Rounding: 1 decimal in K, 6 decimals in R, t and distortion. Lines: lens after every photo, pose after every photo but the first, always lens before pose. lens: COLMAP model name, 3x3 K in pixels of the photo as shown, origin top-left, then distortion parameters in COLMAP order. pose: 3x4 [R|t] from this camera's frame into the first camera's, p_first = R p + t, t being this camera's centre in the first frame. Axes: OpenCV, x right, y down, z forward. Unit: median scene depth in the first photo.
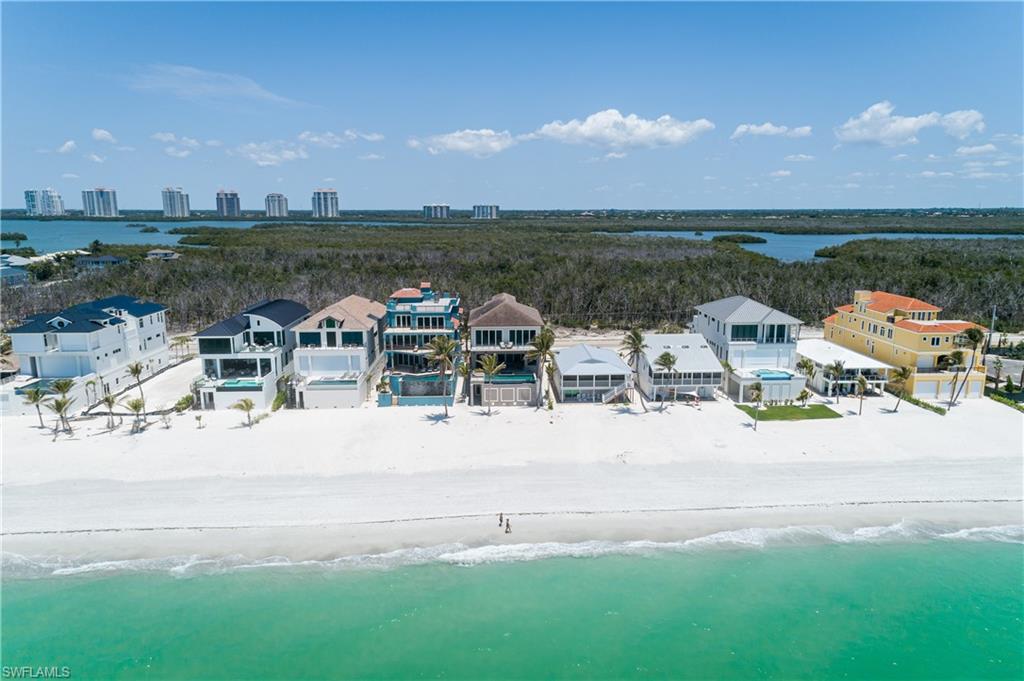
lens RADIAL K [[685.3, 0, 512.0], [0, 685.3, 340.5], [0, 0, 1]] dist [0.024555, 0.004959]
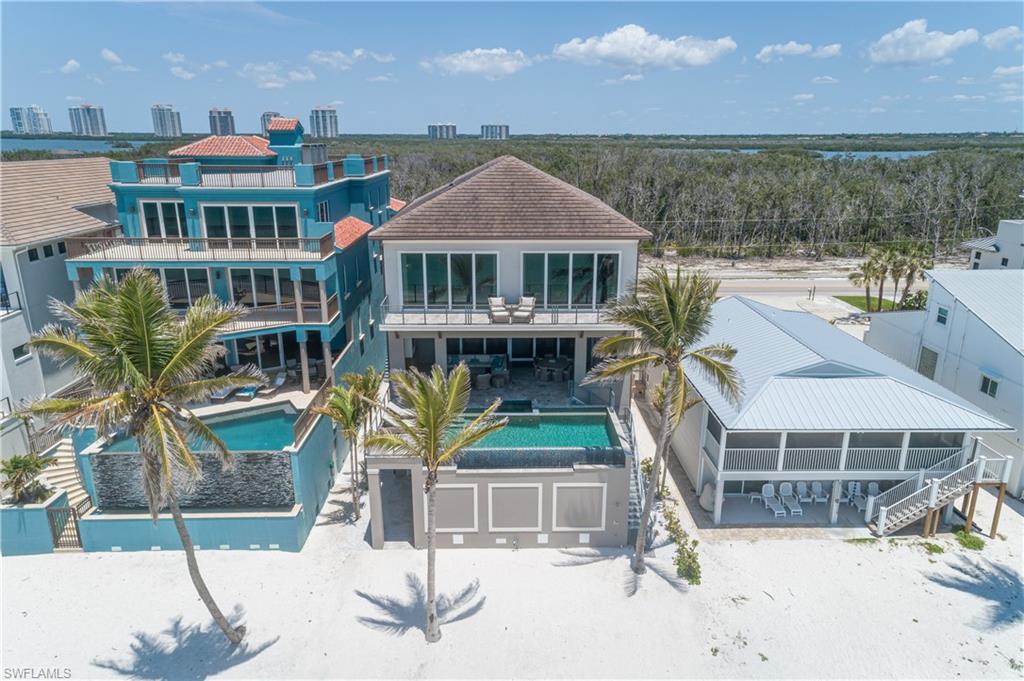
lens RADIAL K [[685.3, 0, 512.0], [0, 685.3, 340.5], [0, 0, 1]] dist [0.024555, 0.004959]
pose [[0.999878, 0.007970, -0.013411, -0.004231], [-0.006571, 0.994834, 0.101301, -0.007885], [0.014149, -0.101201, 0.994765, 0.697497]]
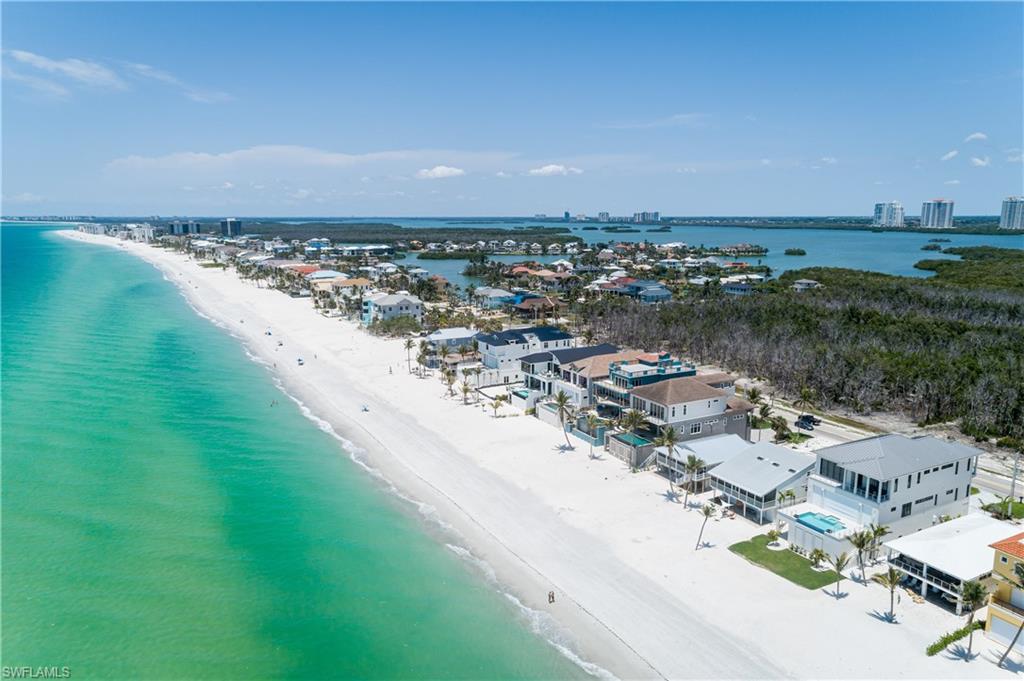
lens RADIAL K [[685.3, 0, 512.0], [0, 685.3, 340.5], [0, 0, 1]] dist [0.024555, 0.004959]
pose [[0.446168, 0.159142, -0.880686, 0.894484], [-0.166845, 0.981601, 0.092852, -0.184991], [0.879259, 0.105511, 0.464511, 0.210156]]
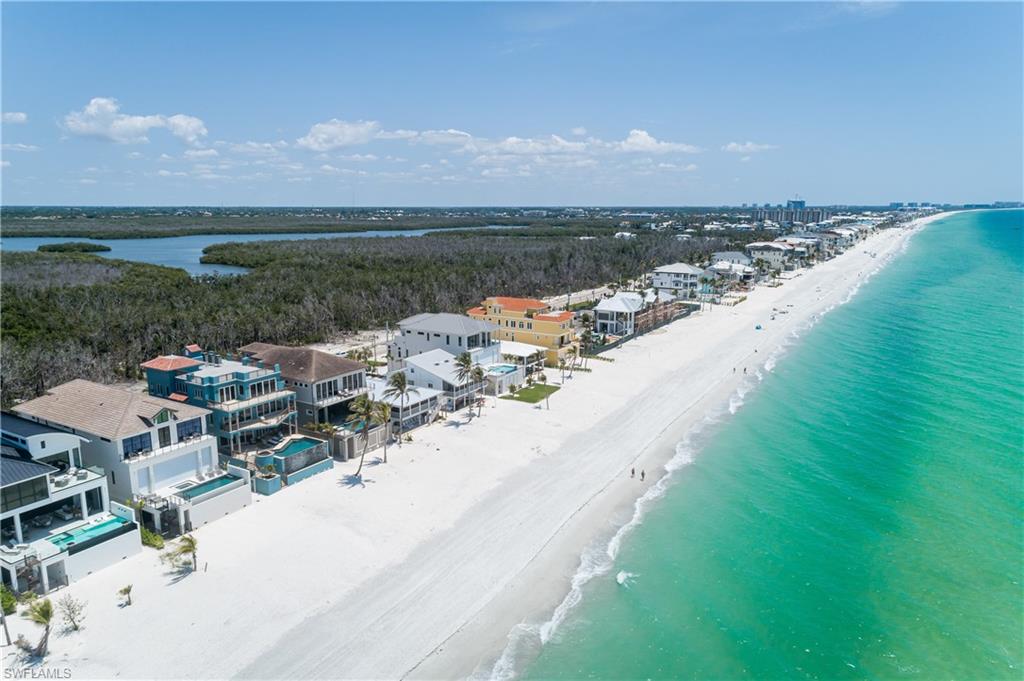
lens RADIAL K [[685.3, 0, 512.0], [0, 685.3, 340.5], [0, 0, 1]] dist [0.024555, 0.004959]
pose [[0.550109, -0.160561, 0.819512, -0.644528], [0.157178, 0.983711, 0.087223, -0.110392], [-0.820168, 0.080827, 0.566385, 0.233534]]
